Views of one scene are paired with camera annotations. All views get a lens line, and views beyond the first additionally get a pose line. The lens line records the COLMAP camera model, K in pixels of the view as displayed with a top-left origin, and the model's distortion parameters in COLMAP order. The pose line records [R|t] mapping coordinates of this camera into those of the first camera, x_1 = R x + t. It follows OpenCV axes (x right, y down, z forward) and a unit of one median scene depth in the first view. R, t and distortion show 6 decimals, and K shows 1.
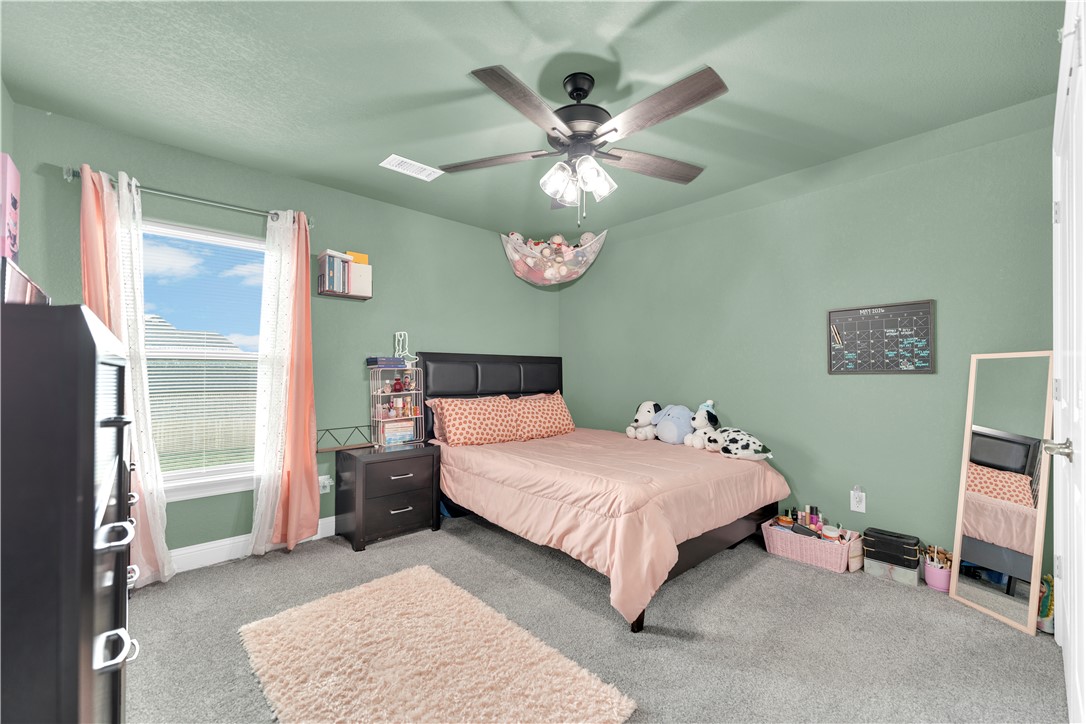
lens RADIAL K [[438.7, 0, 545.9], [0, 438.7, 355.4], [0, 0, 1]] dist [0.001053, -0.000003]
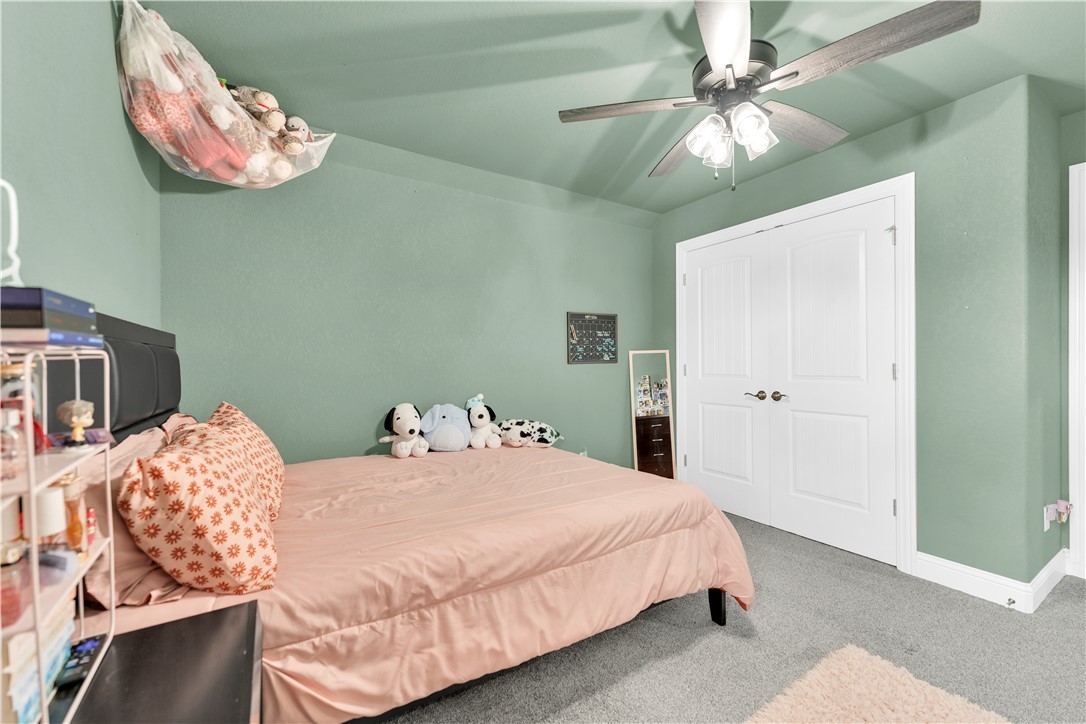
lens RADIAL K [[438.7, 0, 545.9], [0, 438.7, 355.4], [0, 0, 1]] dist [0.001053, -0.000003]
pose [[0.166738, 0.014816, 0.985890, -0.619222], [-0.027475, 0.999569, -0.010375, 0.035716], [-0.985618, -0.025357, 0.167073, 0.902101]]
